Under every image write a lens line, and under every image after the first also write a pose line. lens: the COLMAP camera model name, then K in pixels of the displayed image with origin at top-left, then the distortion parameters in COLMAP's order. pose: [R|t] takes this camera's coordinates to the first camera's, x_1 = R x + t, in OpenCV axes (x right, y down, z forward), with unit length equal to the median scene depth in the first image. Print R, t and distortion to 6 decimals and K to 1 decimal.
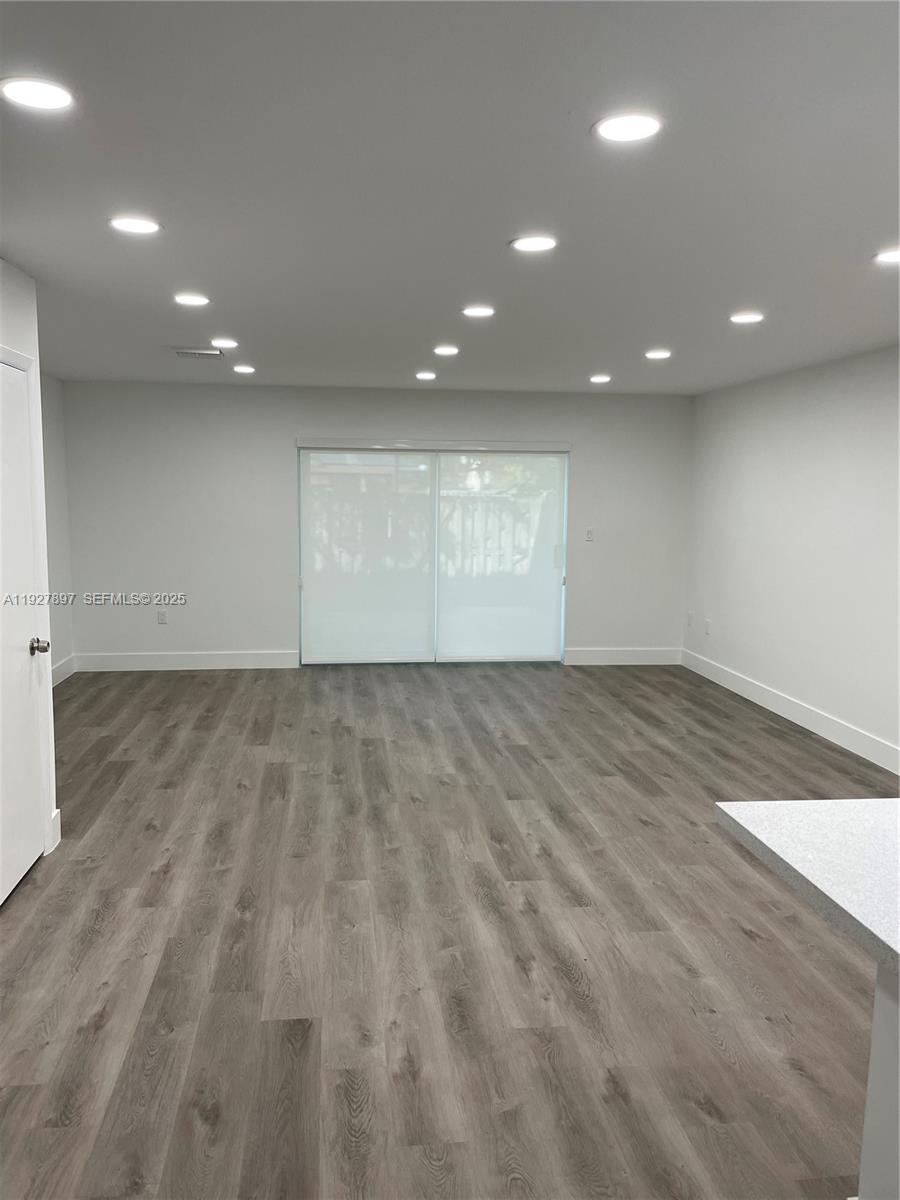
lens RADIAL K [[923.3, 0, 448.1], [0, 923.3, 600.1], [0, 0, 1]] dist [0.009535, -0.023393]
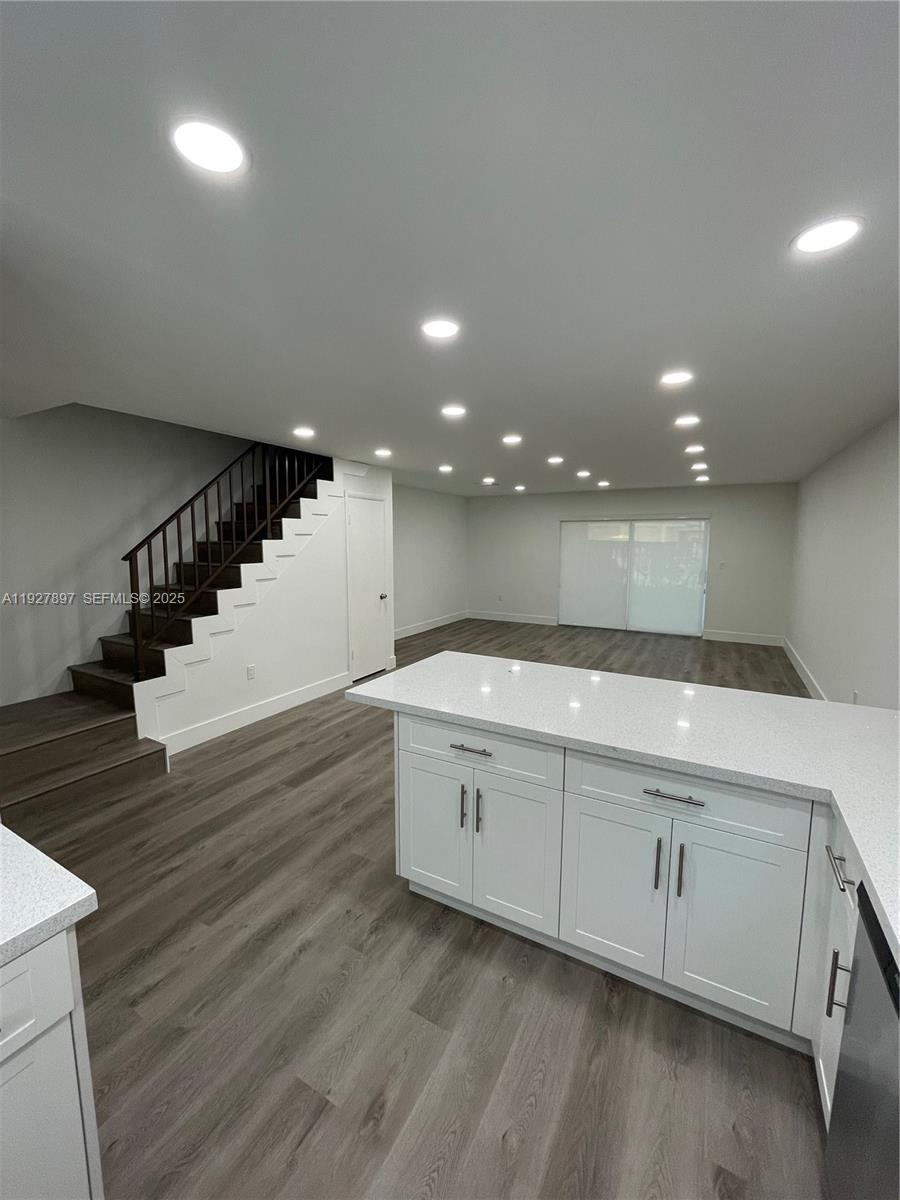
lens RADIAL K [[488.9, 0, 444.1], [0, 488.9, 599.9], [0, 0, 1]] dist [-0.012670, -0.000270]
pose [[0.803042, 0.062985, -0.592584, 0.598097], [-0.063250, 0.997790, 0.020340, 0.017070], [0.592556, 0.021147, 0.805252, -0.110910]]
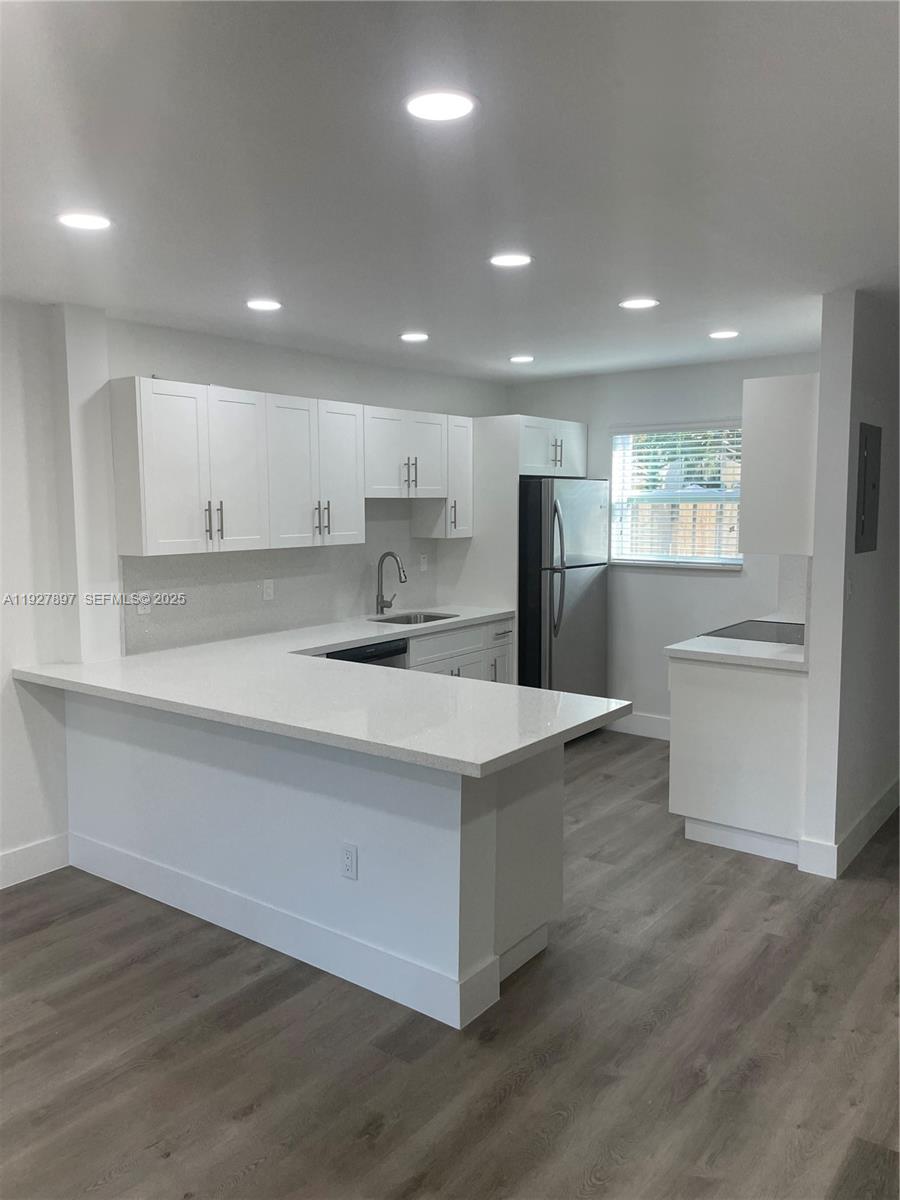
lens RADIAL K [[923.3, 0, 449.7], [0, 923.3, 596.3], [0, 0, 1]] dist [0.009535, -0.023393]
pose [[-0.722728, -0.078683, 0.686639, -0.250820], [0.076151, 0.978383, 0.192268, -0.116892], [-0.686925, 0.191245, -0.701113, 0.933895]]
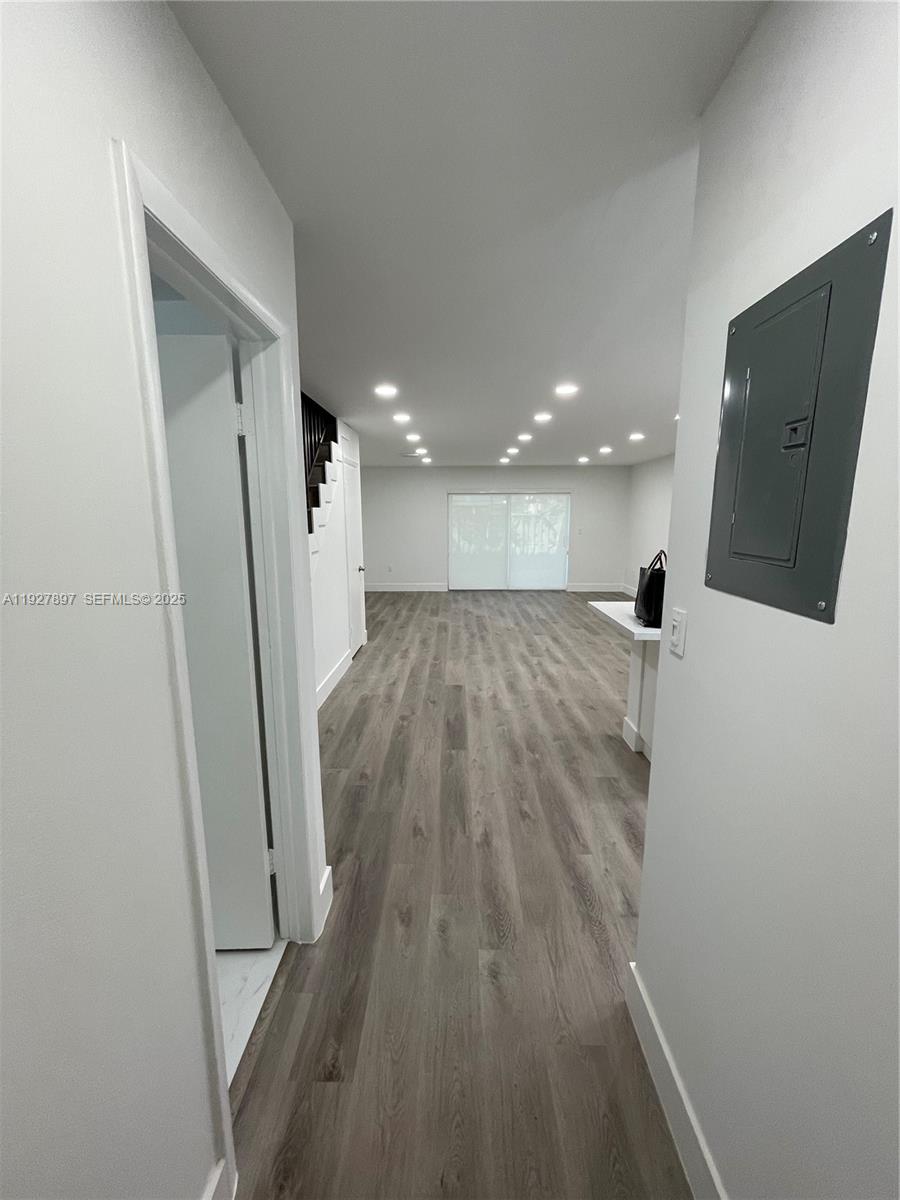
lens RADIAL K [[488.9, 0, 445.4], [0, 488.9, 606.8], [0, 0, 1]] dist [-0.012670, -0.000270]
pose [[0.989108, 0.011872, -0.146711, 0.022012], [-0.001899, 0.997689, 0.067925, 0.062108], [0.147179, -0.066906, 0.986844, -0.407212]]
